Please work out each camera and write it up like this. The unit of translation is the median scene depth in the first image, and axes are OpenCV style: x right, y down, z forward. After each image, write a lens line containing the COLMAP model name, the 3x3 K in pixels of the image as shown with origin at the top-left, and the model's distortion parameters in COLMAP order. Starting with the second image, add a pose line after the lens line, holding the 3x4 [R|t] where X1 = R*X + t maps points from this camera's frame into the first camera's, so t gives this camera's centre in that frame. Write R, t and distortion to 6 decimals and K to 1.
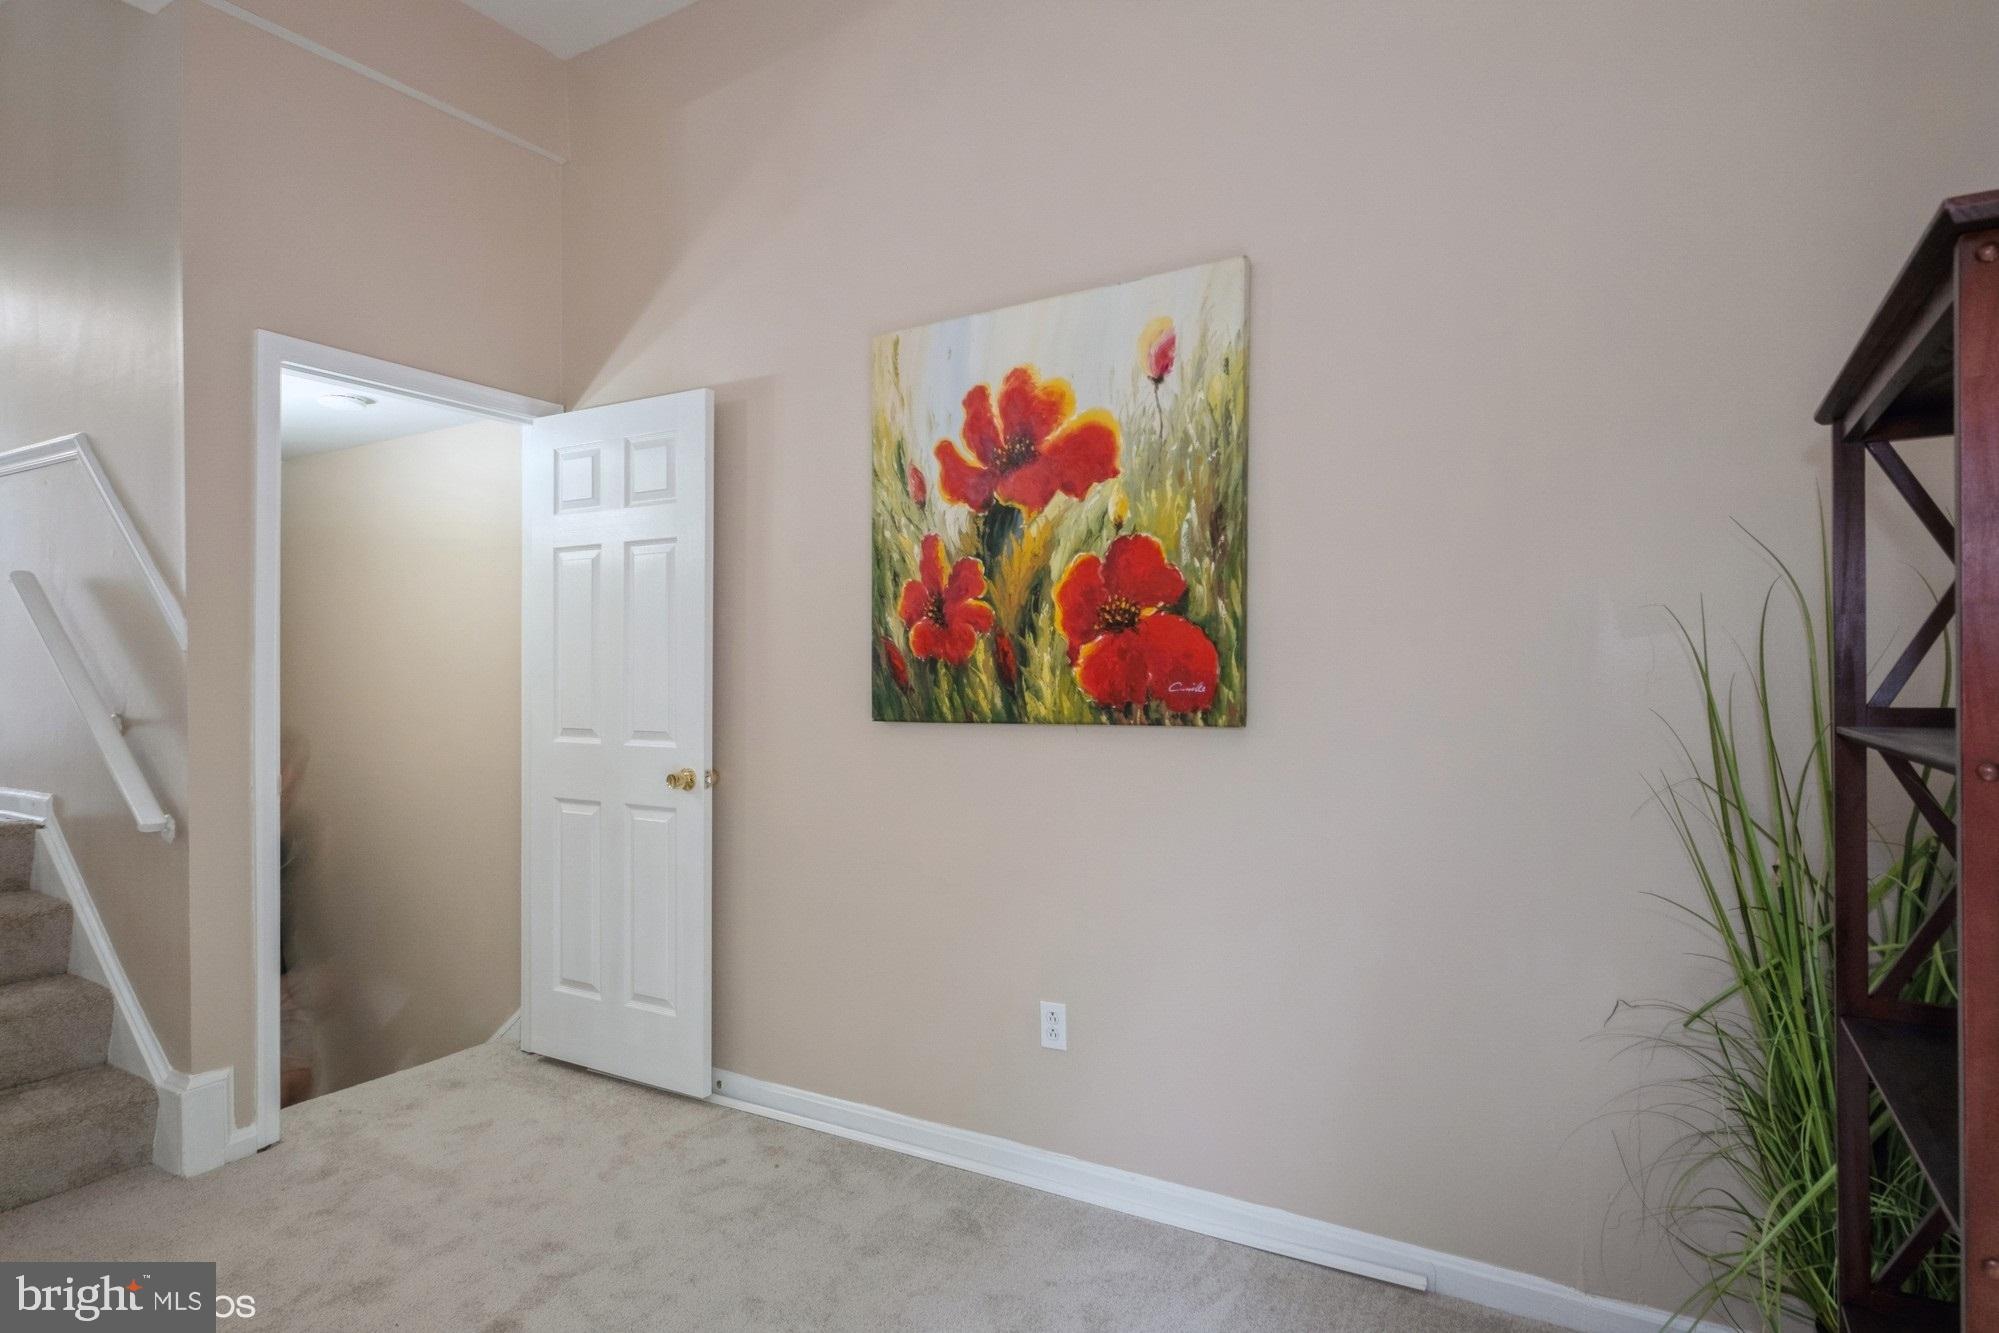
lens RADIAL K [[1098.8, 0, 1003.0], [0, 1098.8, 684.5], [0, 0, 1]] dist [-0.026029, -0.000216]
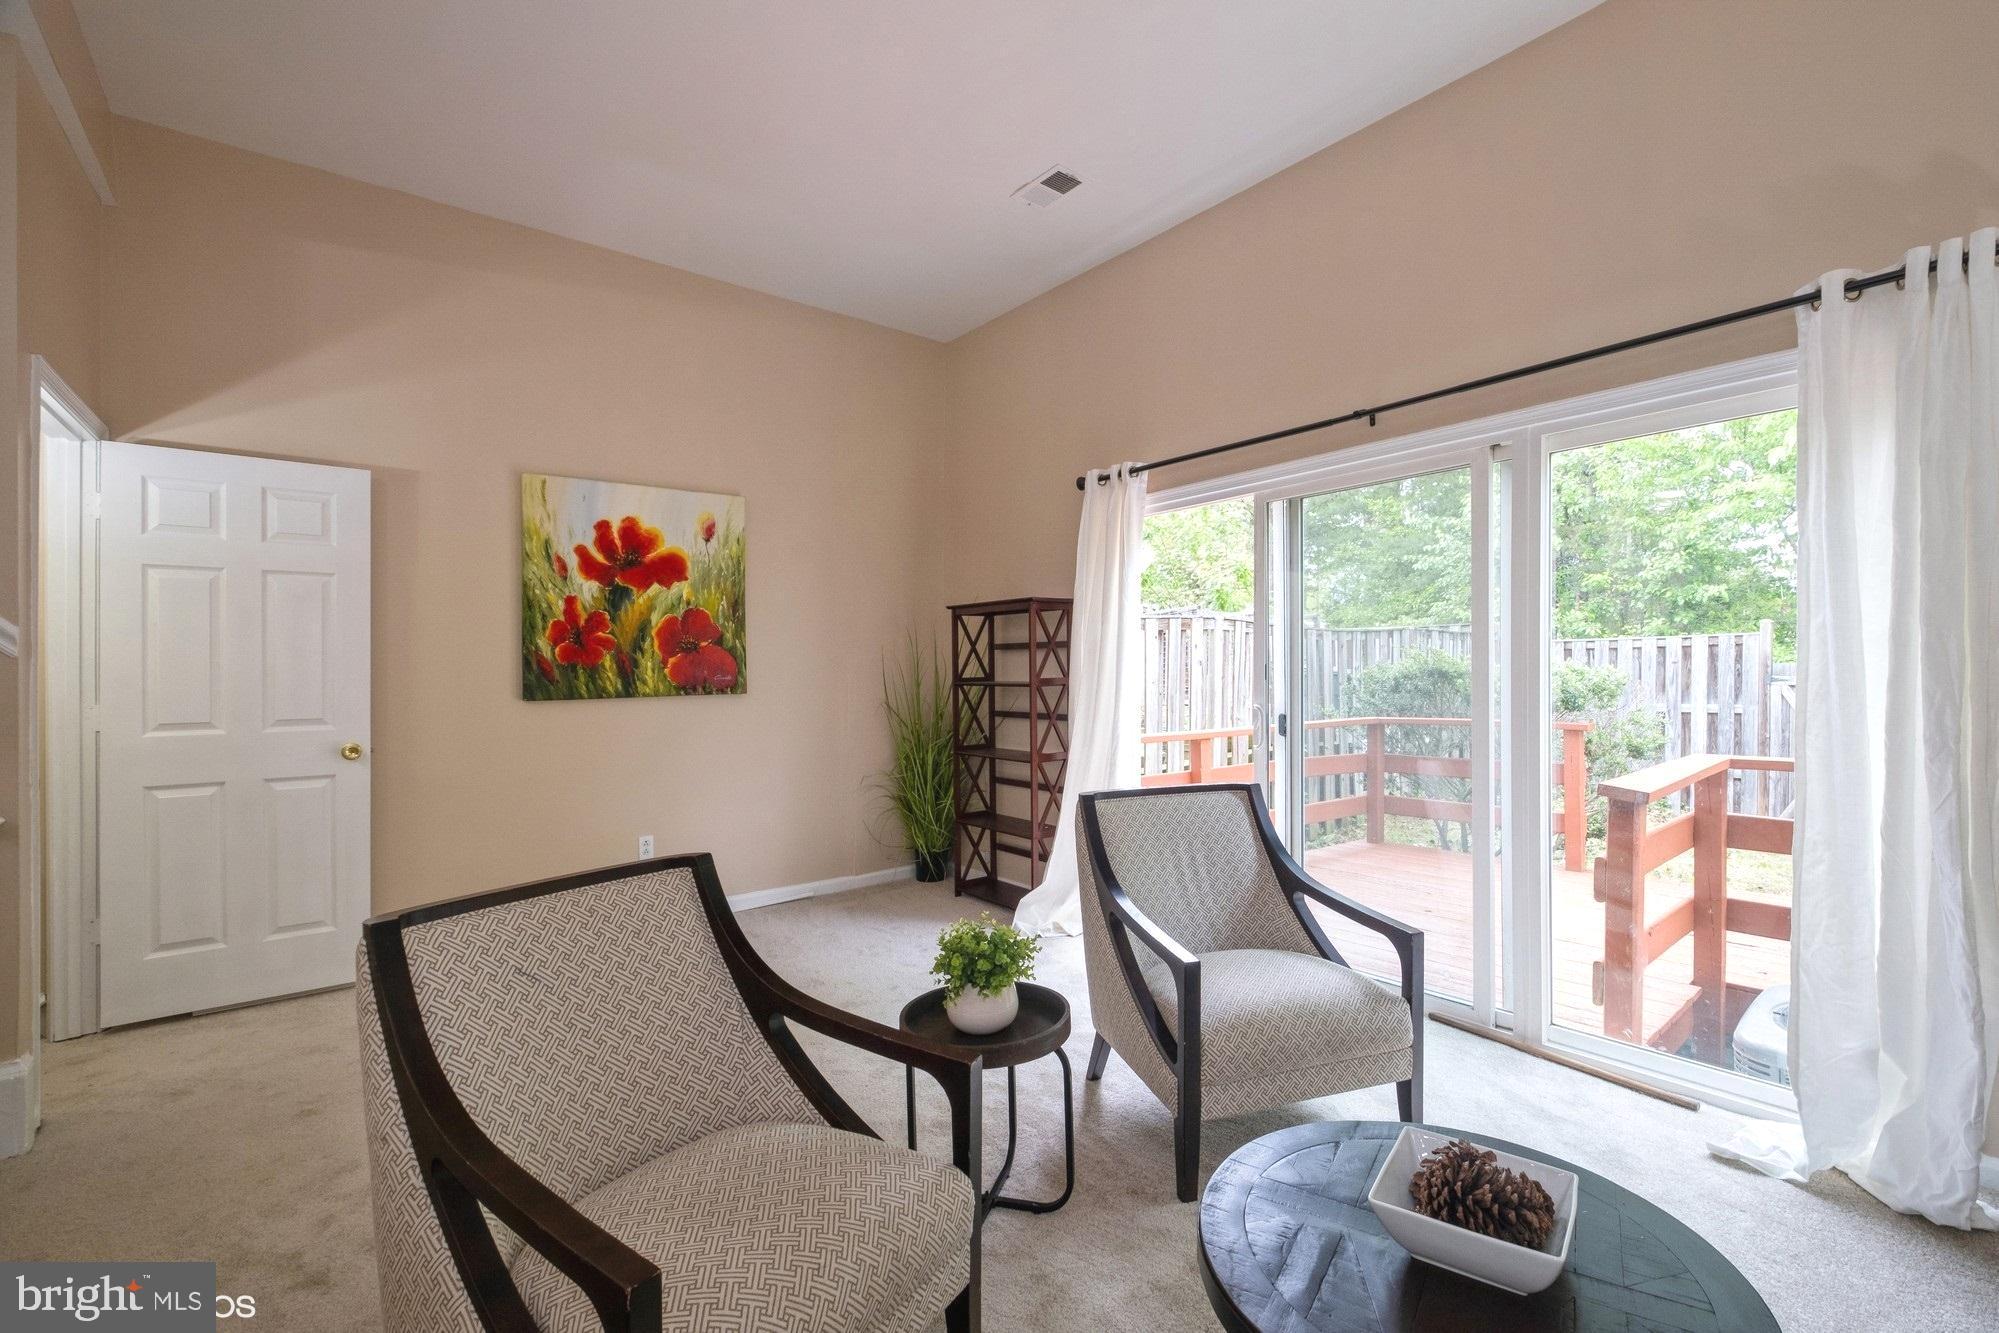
lens RADIAL K [[897.3, 0, 1004.2], [0, 897.3, 671.5], [0, 0, 1]] dist [0.002860, -0.001151]
pose [[0.344255, -0.008820, 0.938835, -1.255393], [0.012547, 0.999910, 0.004792, -0.010151], [-0.938792, 0.010130, 0.344334, -0.180684]]
